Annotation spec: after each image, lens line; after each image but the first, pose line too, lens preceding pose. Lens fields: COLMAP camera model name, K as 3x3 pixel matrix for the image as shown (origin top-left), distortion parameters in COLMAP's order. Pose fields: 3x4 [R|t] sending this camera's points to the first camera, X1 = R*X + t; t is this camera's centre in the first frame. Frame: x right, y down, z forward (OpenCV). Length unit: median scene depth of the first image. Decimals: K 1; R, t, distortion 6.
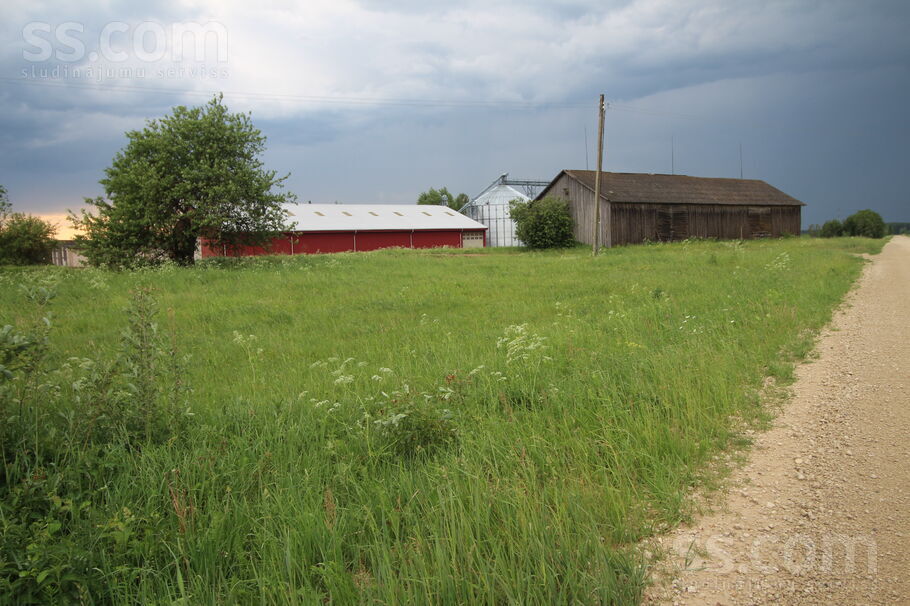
lens RADIAL K [[720.1, 0, 455.0], [0, 720.1, 303.0], [0, 0, 1]] dist [0.000580, 0.001123]
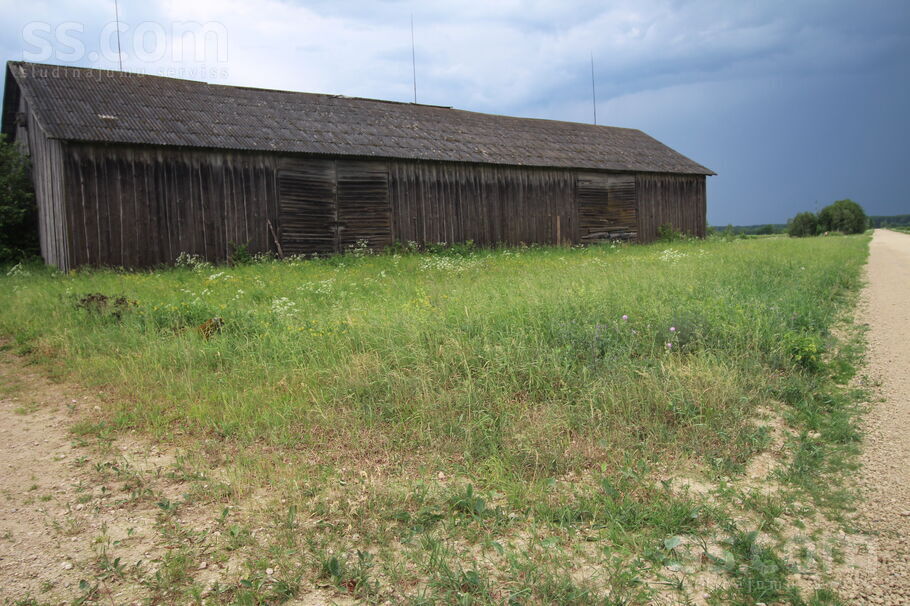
lens RADIAL K [[720.1, 0, 455.0], [0, 720.1, 303.0], [0, 0, 1]] dist [0.000580, 0.001123]
pose [[0.999787, -0.002212, 0.020501, 0.312377], [0.002030, 0.999959, 0.008870, -0.054776], [-0.020520, -0.008827, 0.999750, 0.533298]]
